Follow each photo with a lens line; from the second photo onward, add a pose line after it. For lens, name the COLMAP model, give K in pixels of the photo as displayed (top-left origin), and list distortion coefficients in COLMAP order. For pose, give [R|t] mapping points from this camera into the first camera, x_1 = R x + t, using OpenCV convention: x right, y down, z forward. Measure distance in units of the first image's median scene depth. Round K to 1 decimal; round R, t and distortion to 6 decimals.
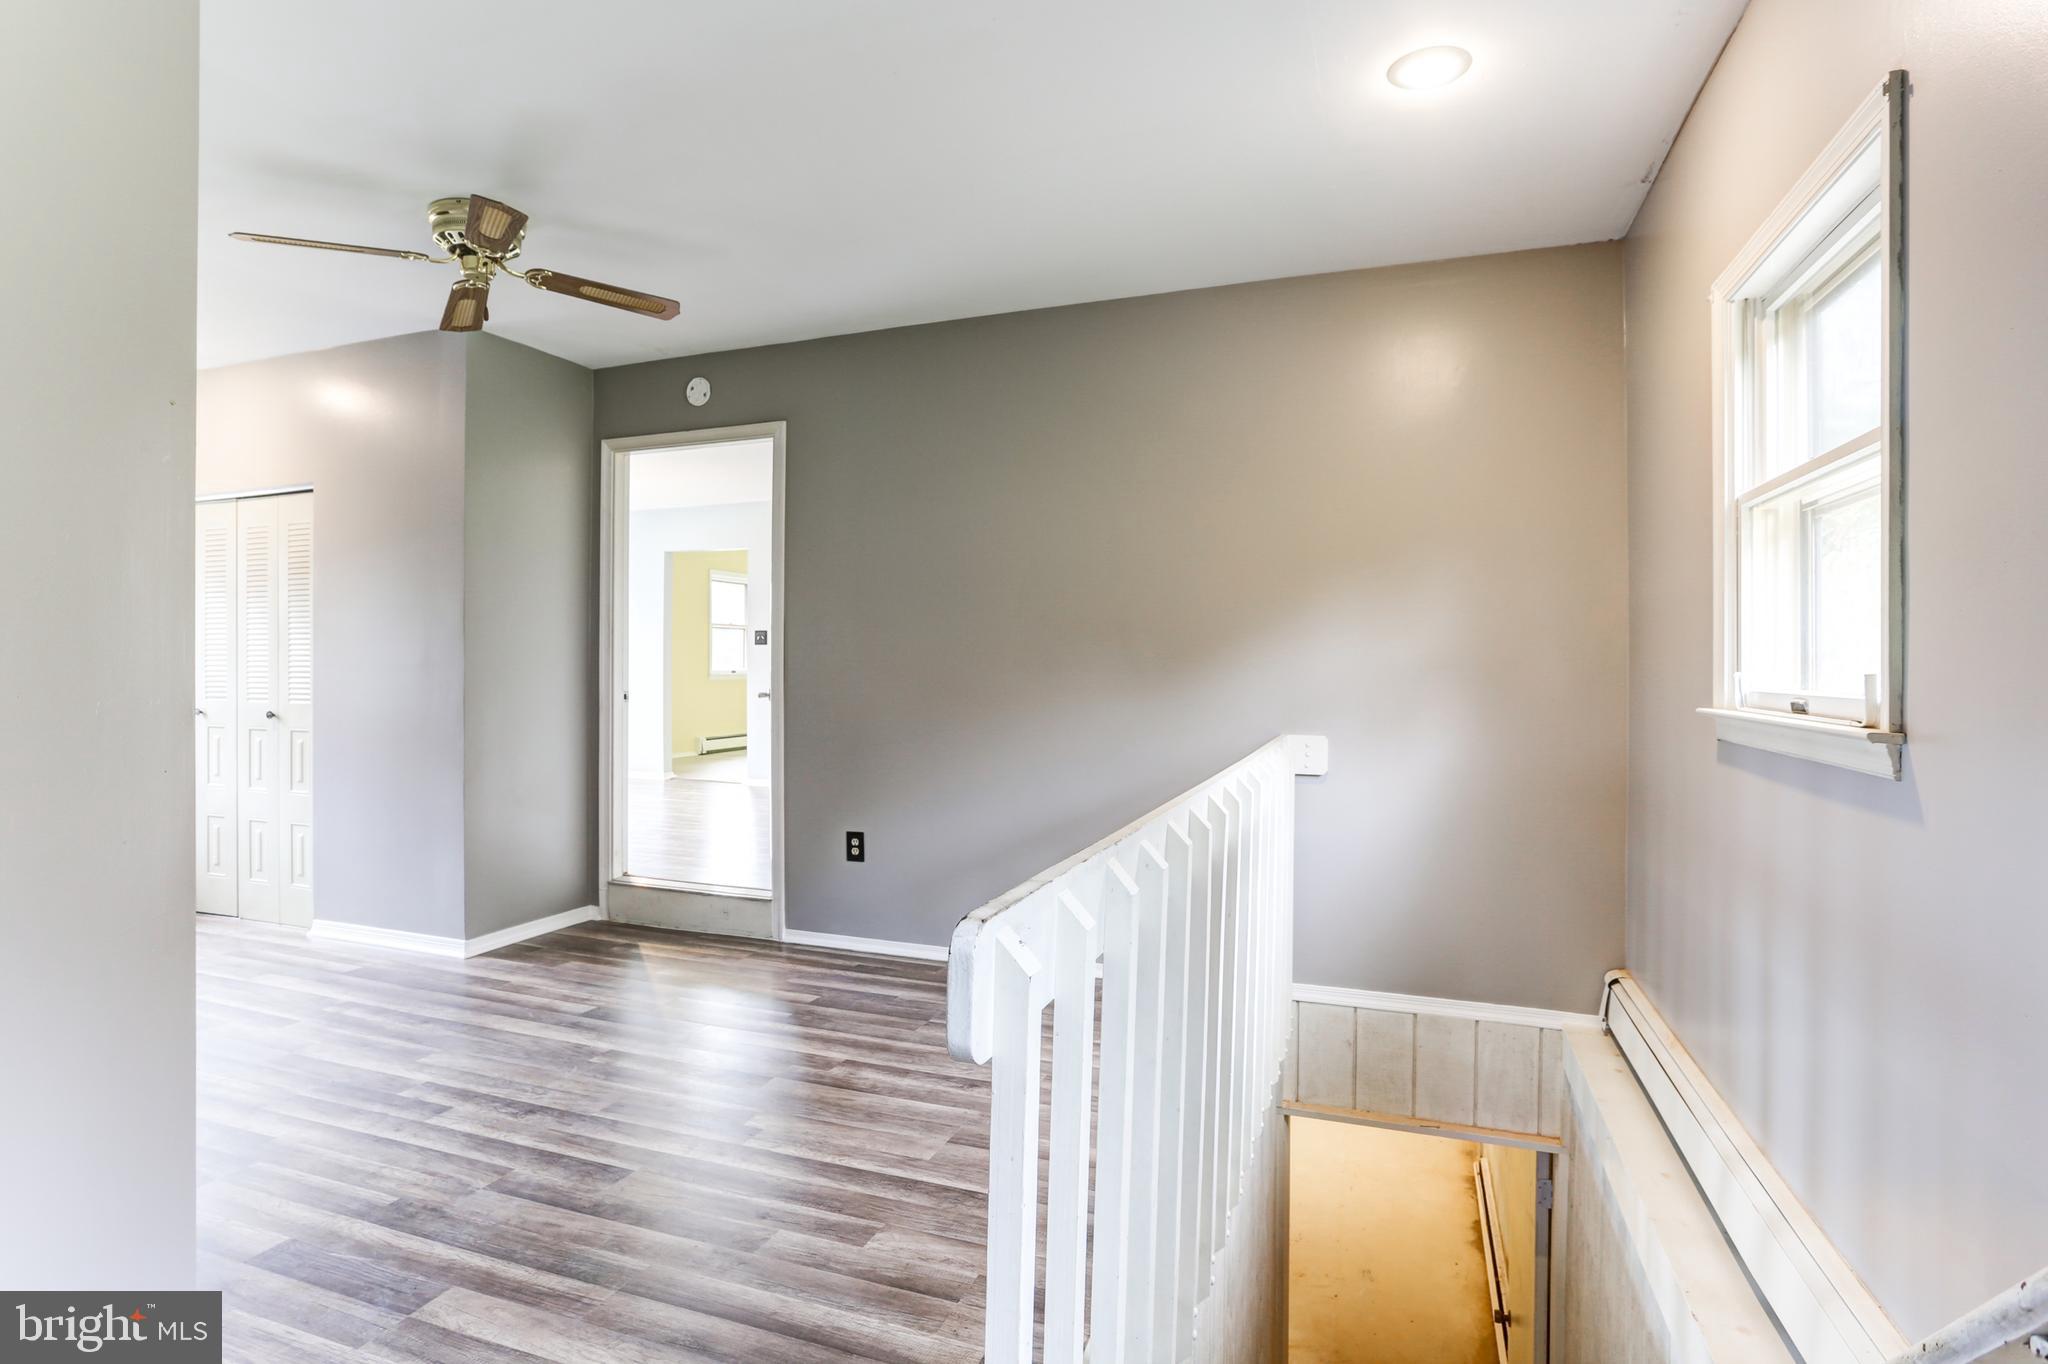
lens RADIAL K [[1076.5, 0, 1017.0], [0, 1076.5, 665.3], [0, 0, 1]] dist [-0.049310, 0.029179]
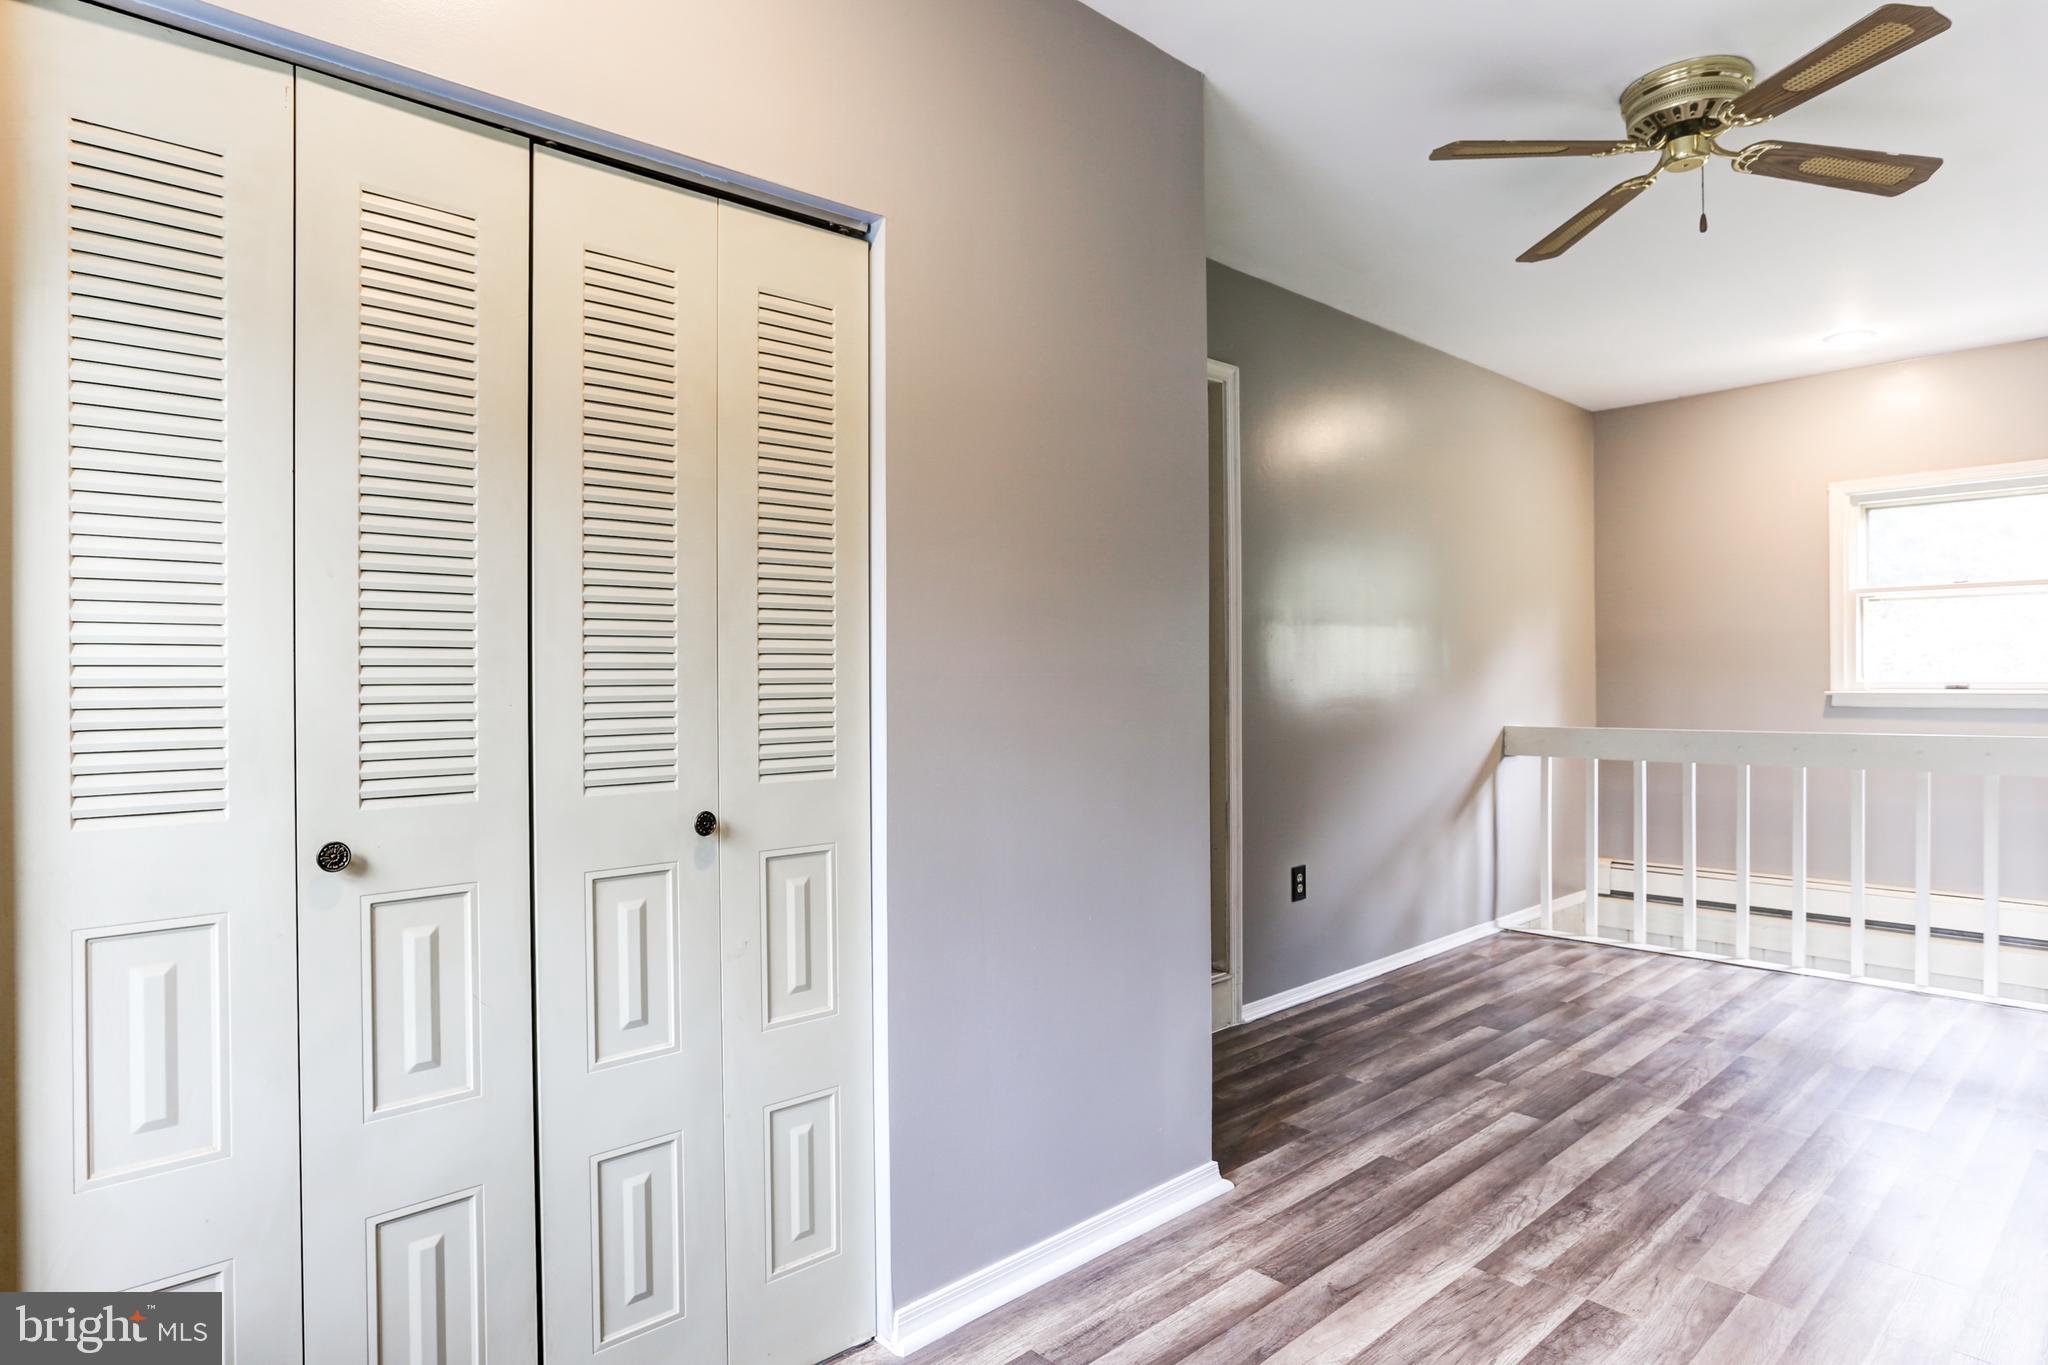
lens RADIAL K [[1152.6, 0, 1006.7], [0, 1152.6, 674.9], [0, 0, 1]] dist [-0.043906, 0.029094]
pose [[0.427176, -0.002299, 0.904166, -1.299660], [0.008190, 0.999966, -0.001326, -0.000594], [-0.904131, 0.007972, 0.427180, 0.971840]]
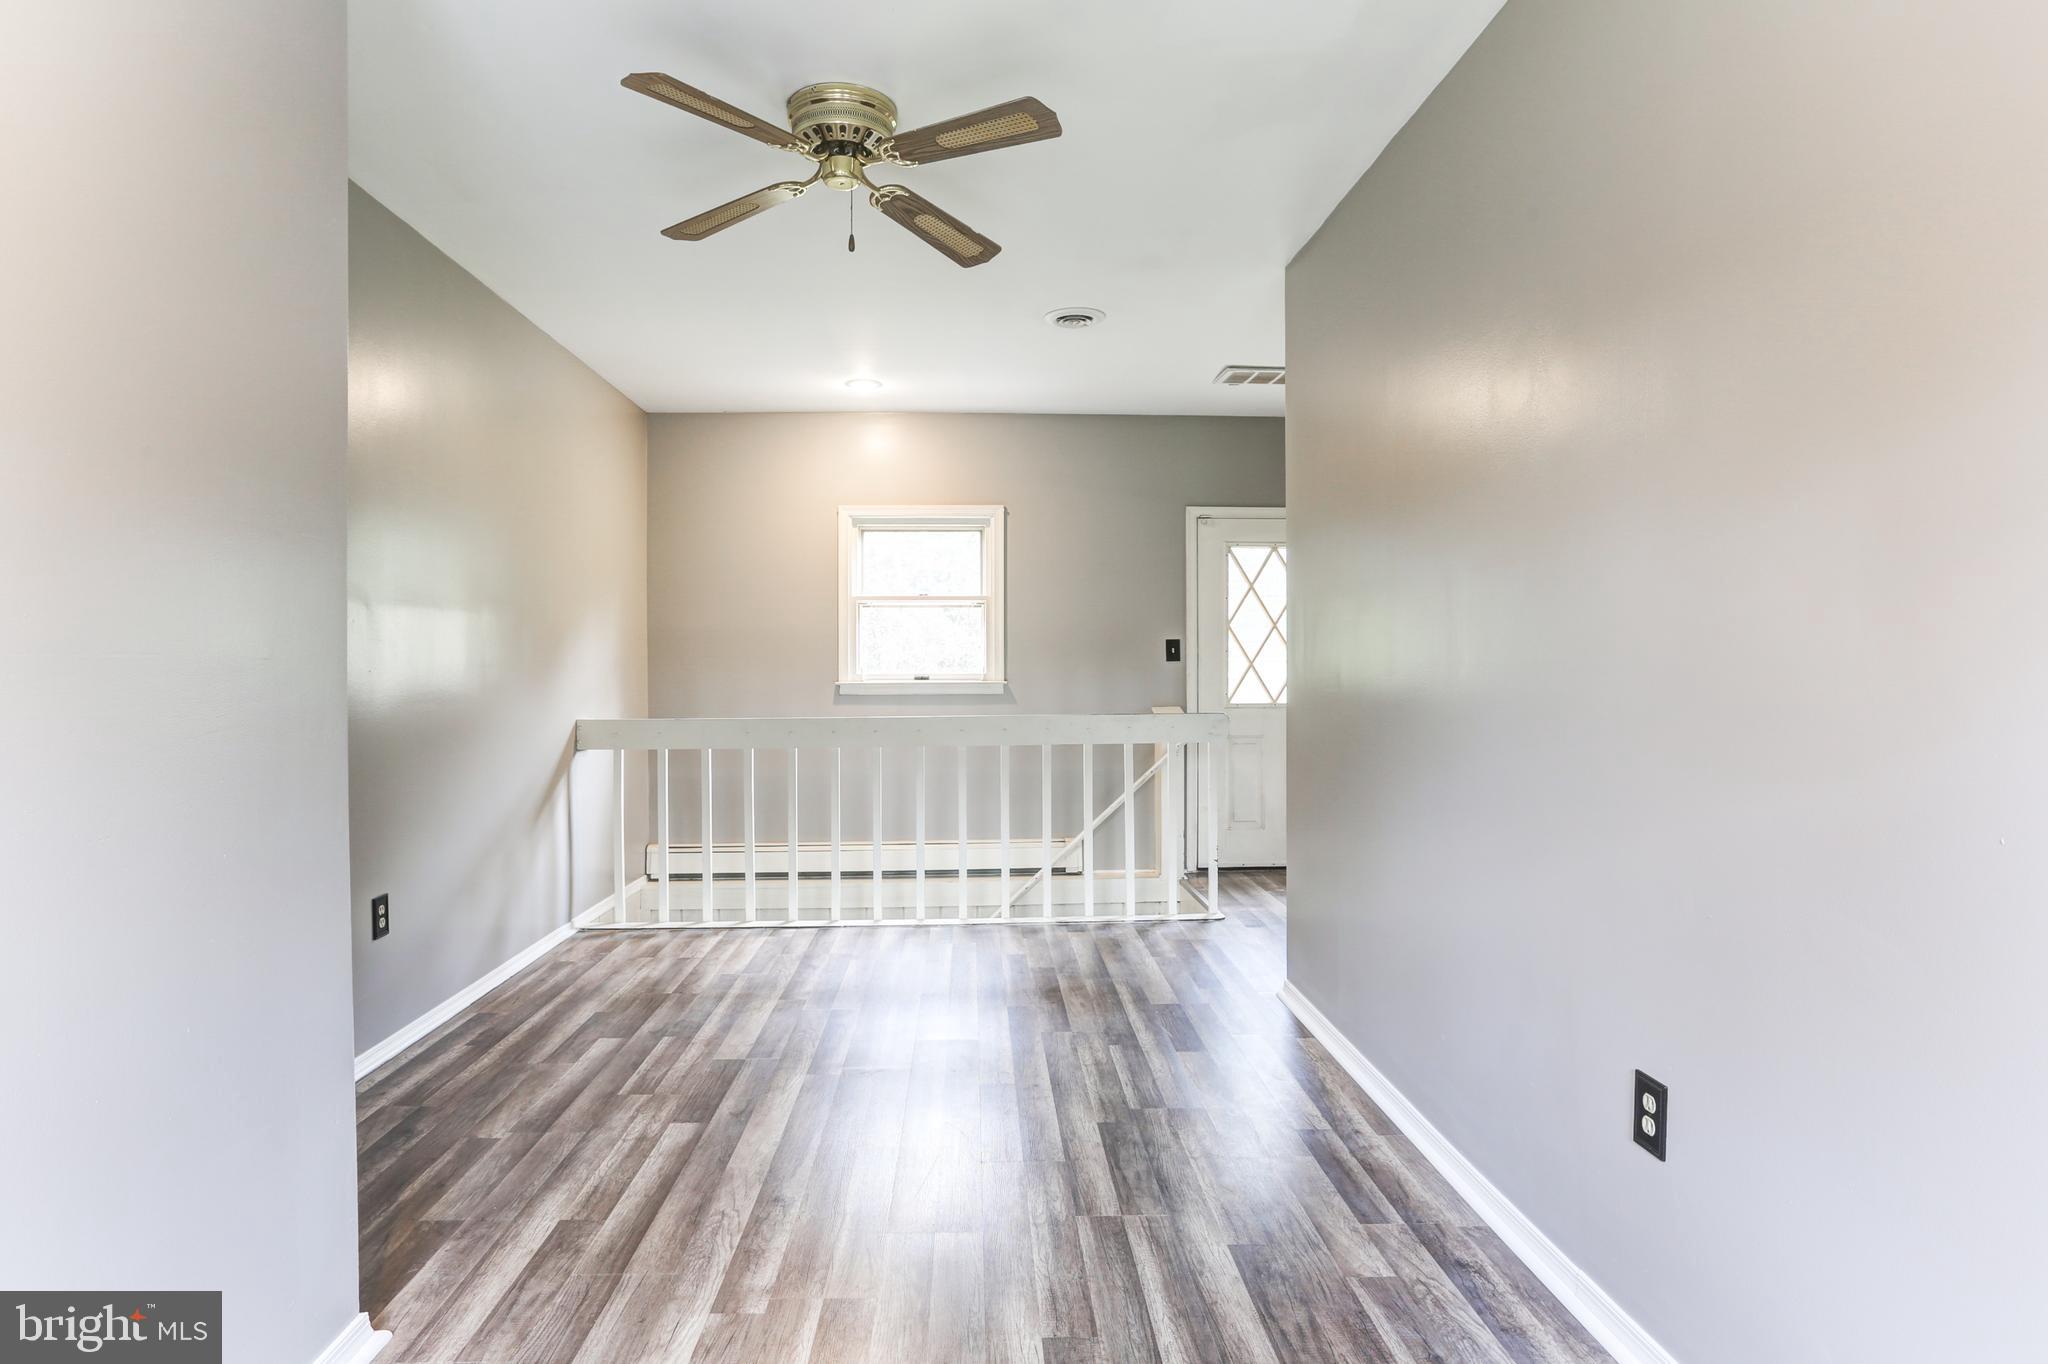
lens RADIAL K [[1124.9, 0, 1017.3], [0, 1124.9, 674.0], [0, 0, 1]] dist [-0.043128, 0.030014]
pose [[-0.414448, -0.005525, 0.910056, -1.195147], [0.004061, 0.999960, 0.007921, 0.002574], [-0.910064, 0.006978, -0.414409, 1.095384]]
